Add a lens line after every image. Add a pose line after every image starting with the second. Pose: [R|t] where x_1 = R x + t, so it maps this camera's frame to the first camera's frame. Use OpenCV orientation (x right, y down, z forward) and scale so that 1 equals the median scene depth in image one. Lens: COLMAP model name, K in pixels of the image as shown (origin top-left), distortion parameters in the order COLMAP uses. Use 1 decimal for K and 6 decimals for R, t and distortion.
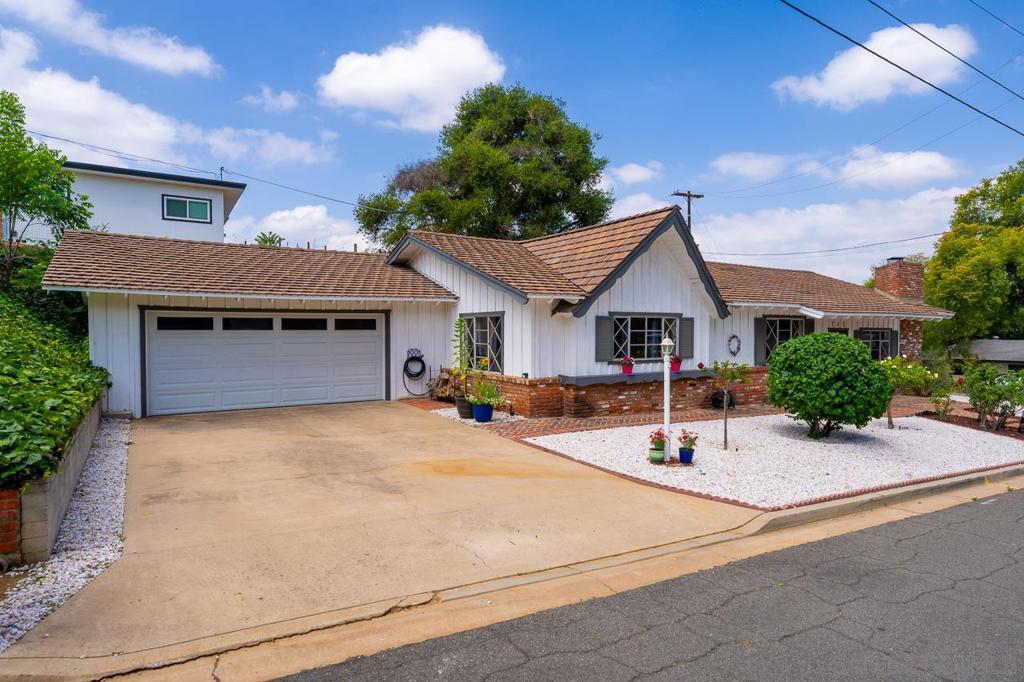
lens RADIAL K [[589.9, 0, 509.9], [0, 589.9, 348.2], [0, 0, 1]] dist [0.019298, 0.000858]
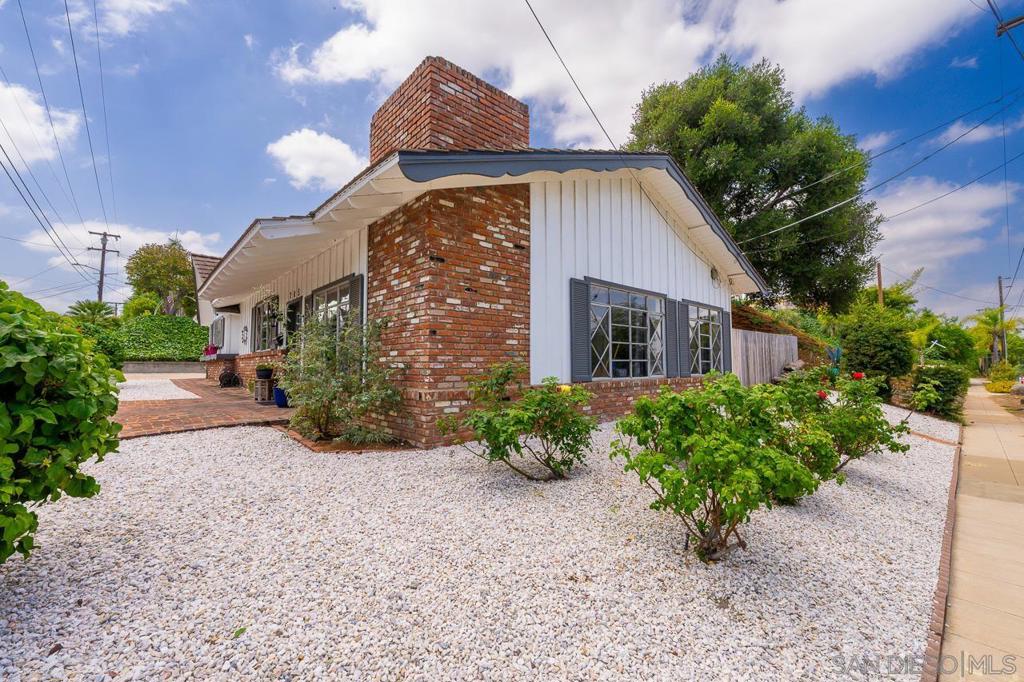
lens RADIAL K [[419.2, 0, 507.4], [0, 419.2, 341.3], [0, 0, 1]] dist [-0.001127, -0.000031]
pose [[0.144029, -0.063680, -0.987522, 1.211269], [-0.031915, 0.997109, -0.068953, 0.045132], [0.989059, 0.041448, 0.141580, 1.337065]]
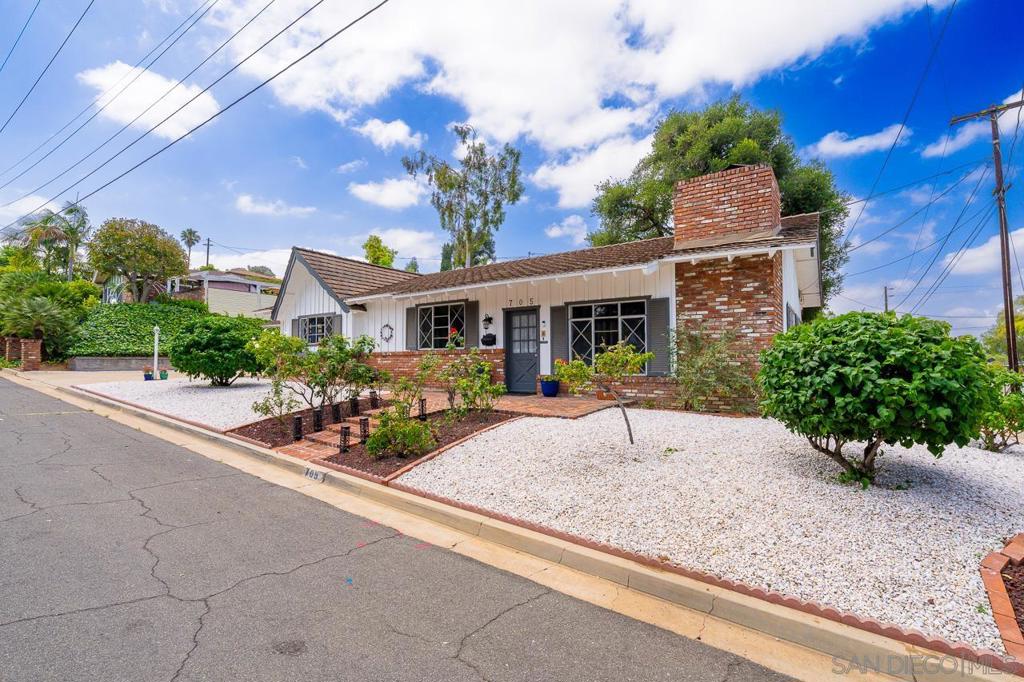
lens RADIAL K [[457.6, 0, 508.3], [0, 457.6, 338.5], [0, 0, 1]] dist [-0.003636, -0.000204]
pose [[0.364531, -0.050746, -0.929808, 1.278308], [-0.028981, 0.997412, -0.065797, 0.057290], [0.930740, 0.050932, 0.362117, 0.865401]]
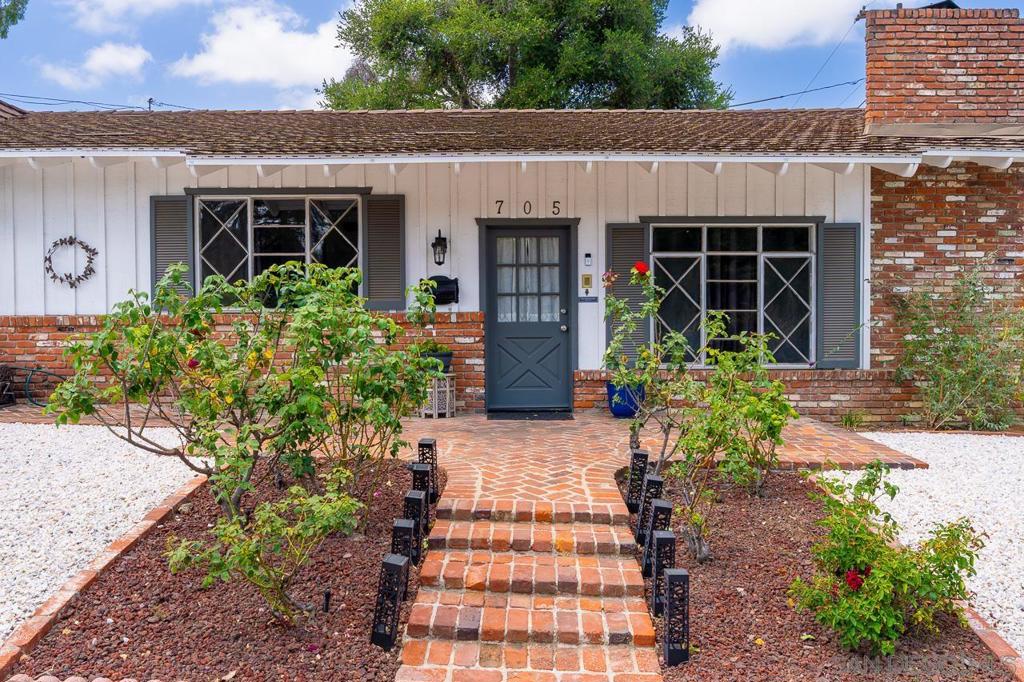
lens RADIAL K [[804.8, 0, 516.7], [0, 804.8, 337.9], [0, 0, 1]] dist [0.001734, 0.002886]
pose [[0.838285, -0.000855, -0.545231, 0.924065], [-0.012125, 0.999722, -0.020210, 0.054606], [0.545097, 0.023553, 0.838042, 0.672022]]
